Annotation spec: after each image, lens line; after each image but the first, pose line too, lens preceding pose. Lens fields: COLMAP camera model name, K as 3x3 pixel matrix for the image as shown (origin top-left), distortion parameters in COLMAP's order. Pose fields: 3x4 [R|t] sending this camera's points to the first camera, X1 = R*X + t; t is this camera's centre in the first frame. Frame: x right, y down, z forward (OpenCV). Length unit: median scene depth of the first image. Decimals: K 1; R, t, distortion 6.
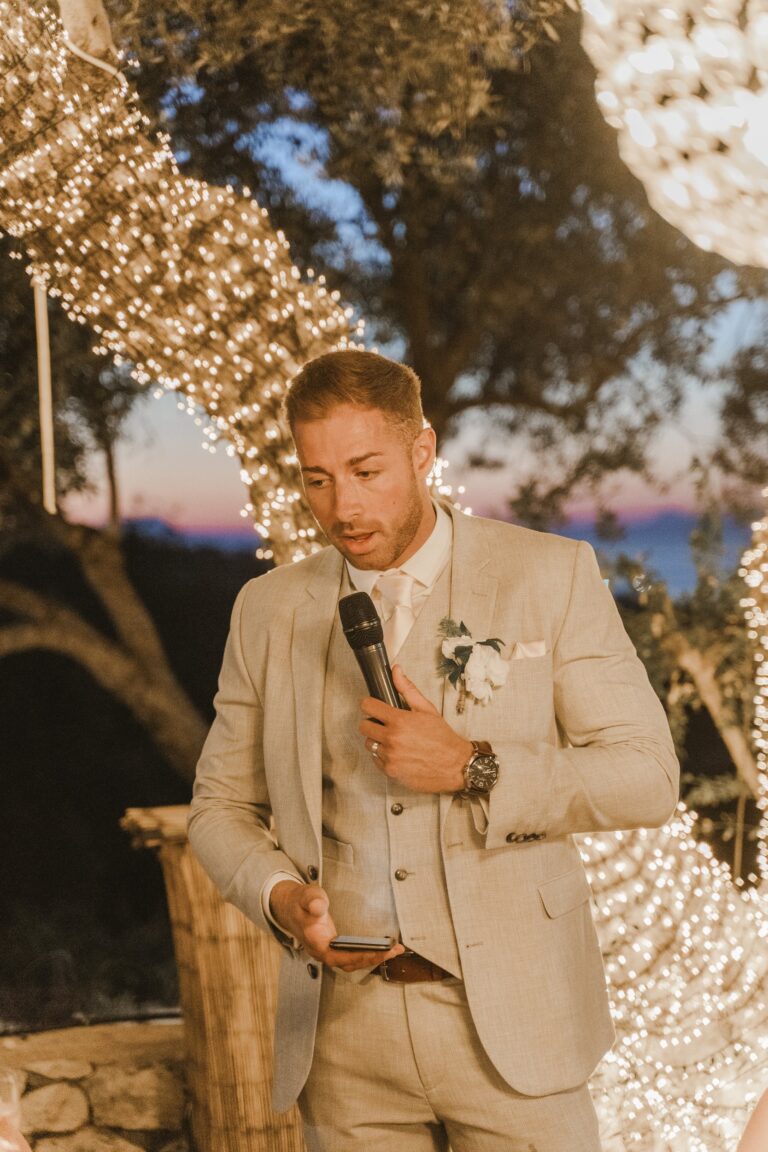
lens RADIAL K [[2391.9, 0, 384.0], [0, 2391.9, 576.0], [0, 0, 1]] dist [0.010759, -0.365347]
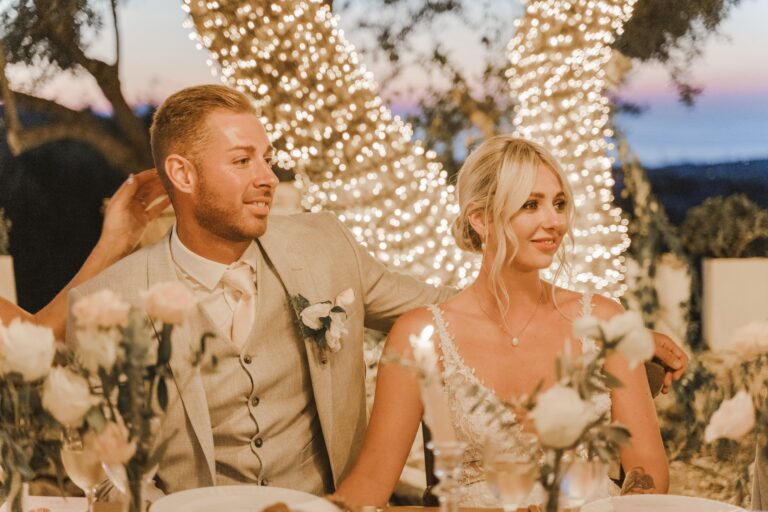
lens RADIAL K [[1594.6, 0, 384.0], [0, 1594.6, 256.0], [0, 0, 1]] dist [0.010759, -0.365347]
pose [[0.999375, 0.000770, 0.035331, 0.042540], [-0.003193, 0.997641, 0.068576, 0.072529], [-0.035195, -0.068646, 0.997020, -0.035847]]
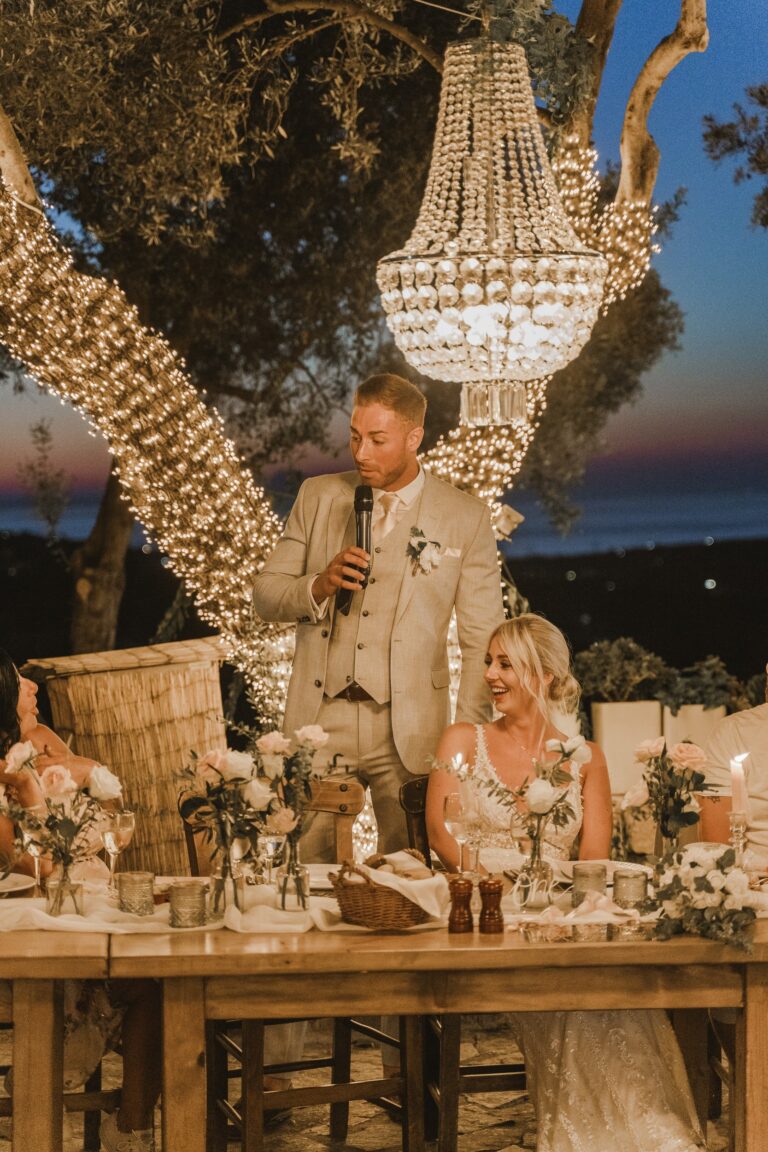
lens RADIAL K [[2391.9, 0, 384.0], [0, 2391.9, 576.0], [0, 0, 1]] dist [0.010759, -0.365347]
pose [[0.987235, -0.014255, 0.158629, -0.145207], [0.011828, 0.999798, 0.016233, 0.021623], [-0.158828, -0.014149, 0.987205, -0.713965]]
